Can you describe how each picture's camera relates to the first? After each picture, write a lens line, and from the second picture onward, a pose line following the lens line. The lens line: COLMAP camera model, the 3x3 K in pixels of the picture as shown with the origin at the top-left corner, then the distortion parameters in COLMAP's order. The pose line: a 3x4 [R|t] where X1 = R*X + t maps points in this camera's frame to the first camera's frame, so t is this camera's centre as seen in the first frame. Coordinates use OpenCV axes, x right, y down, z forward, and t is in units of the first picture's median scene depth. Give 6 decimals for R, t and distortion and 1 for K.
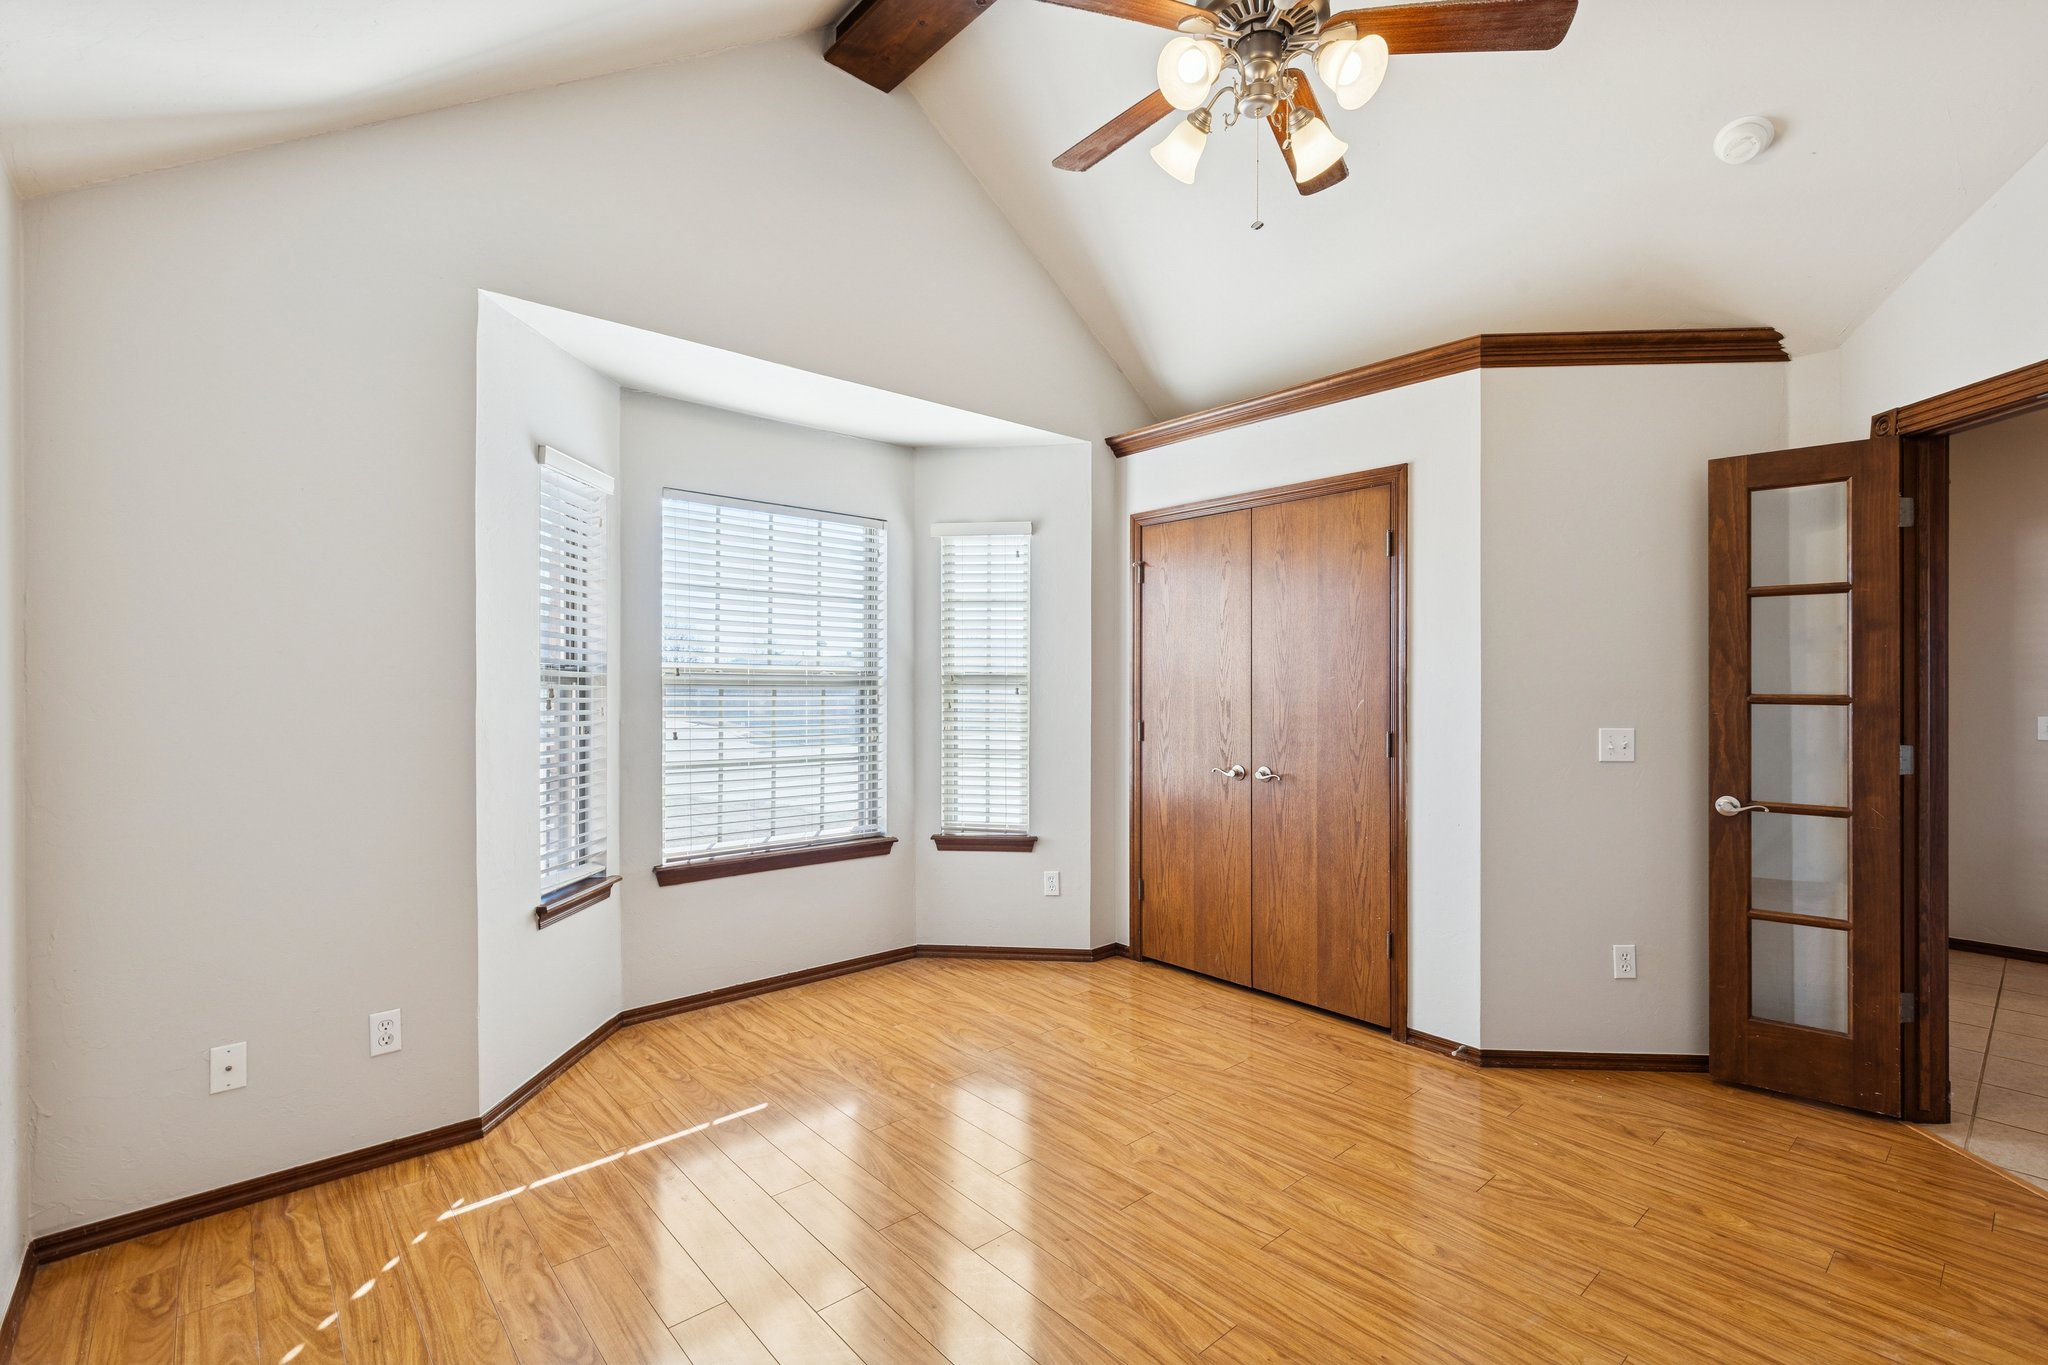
lens RADIAL K [[928.9, 0, 1026.2], [0, 928.9, 688.0], [0, 0, 1]] dist [0.002406, -0.001221]
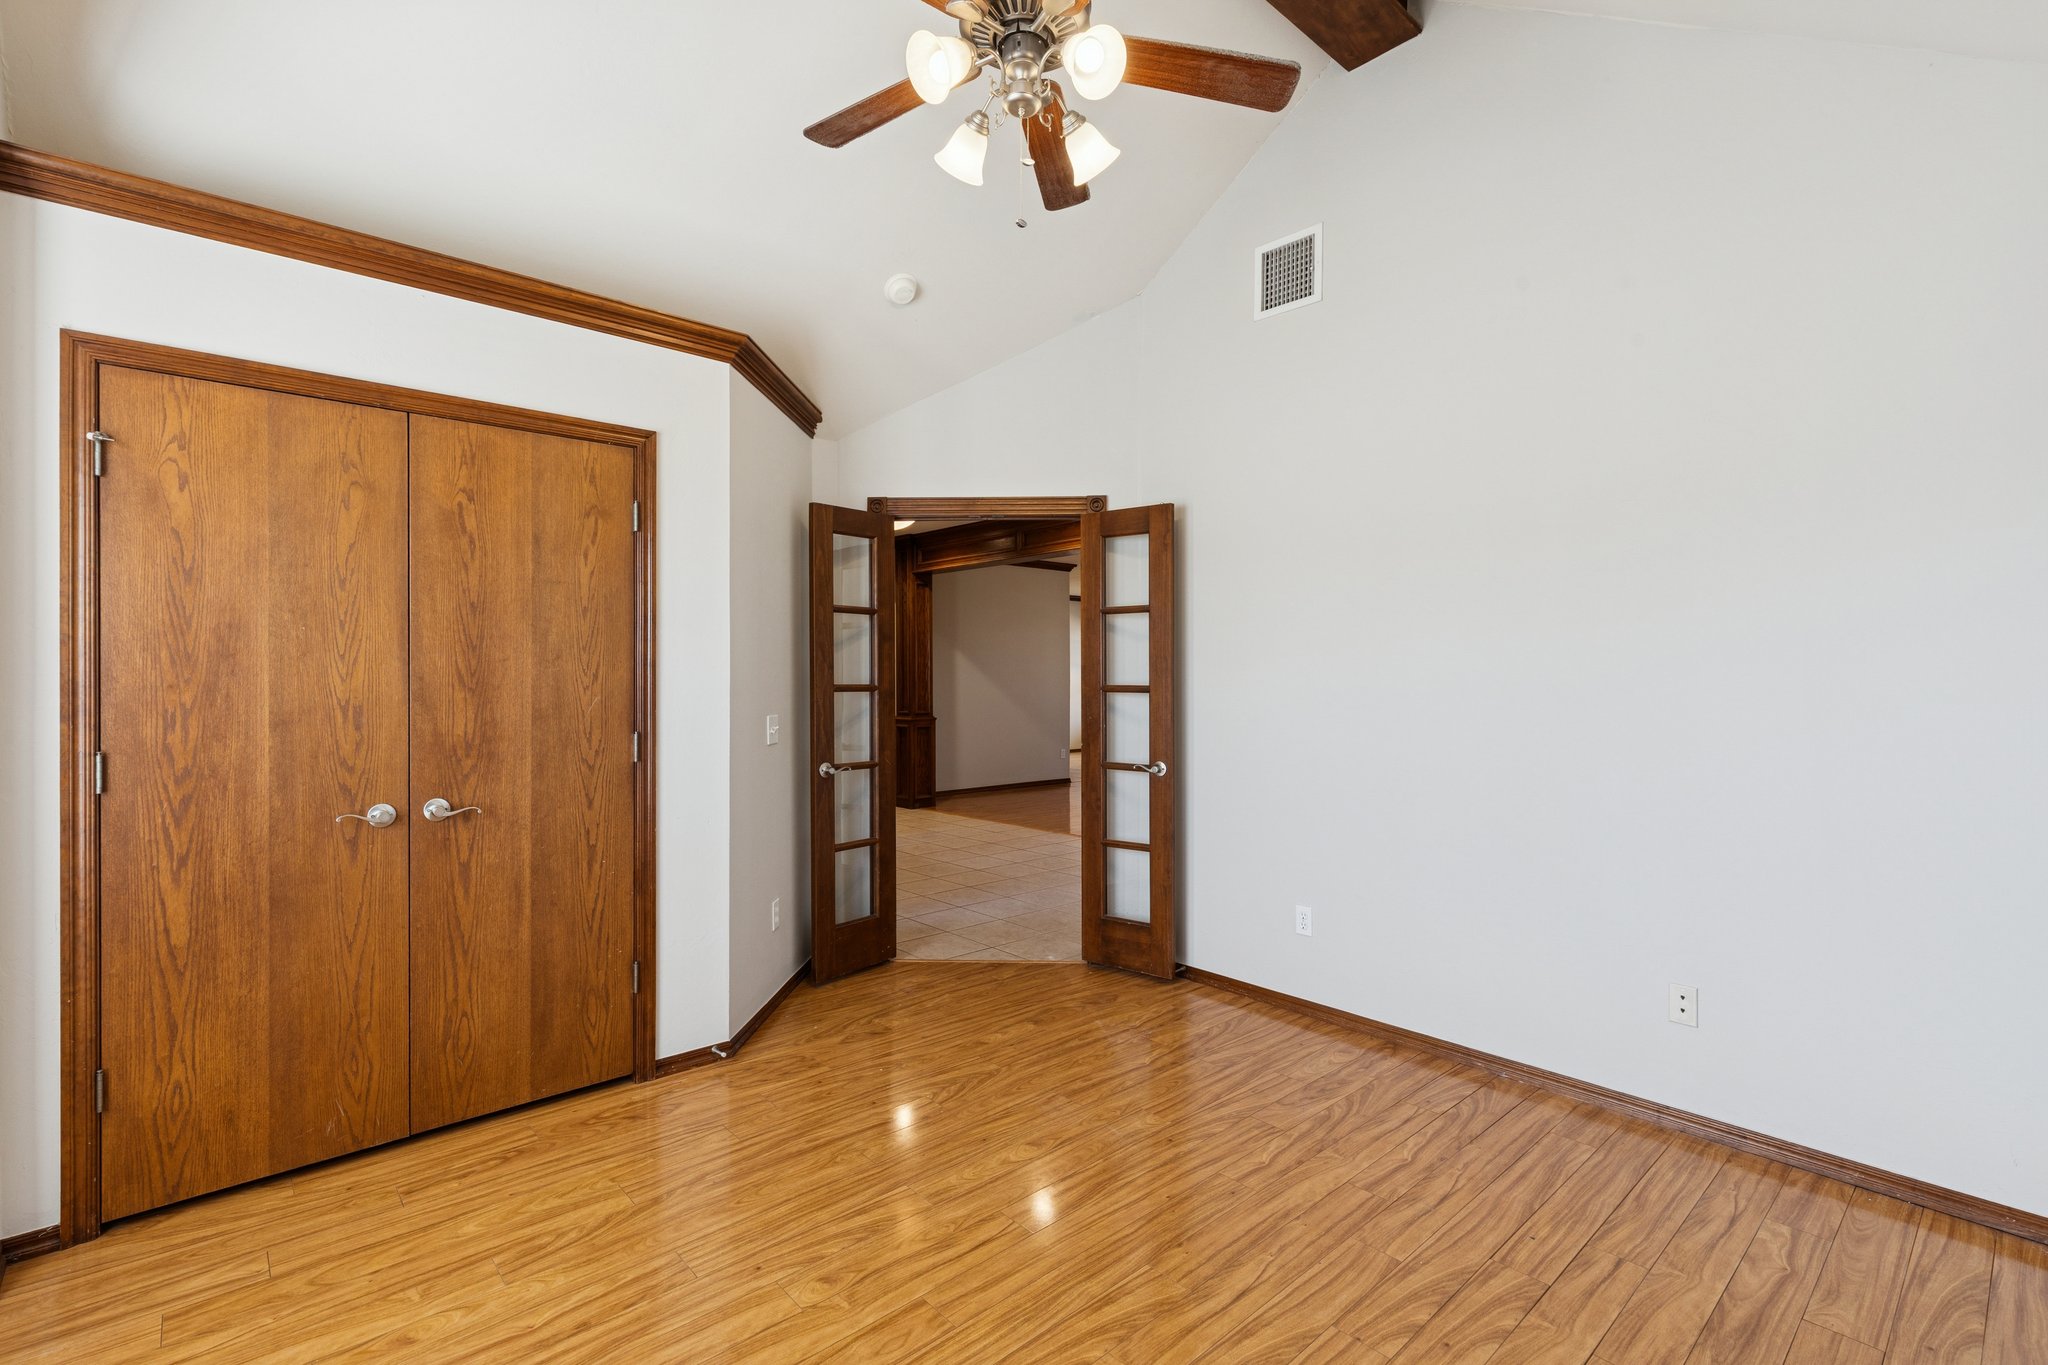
lens RADIAL K [[928.9, 0, 1014.8], [0, 928.9, 679.3], [0, 0, 1]] dist [0.002406, -0.001221]
pose [[-0.015149, -0.004050, 0.999877, -0.480146], [0.003891, 0.999984, 0.004109, -0.004870], [-0.999878, 0.003953, -0.015133, 0.650522]]
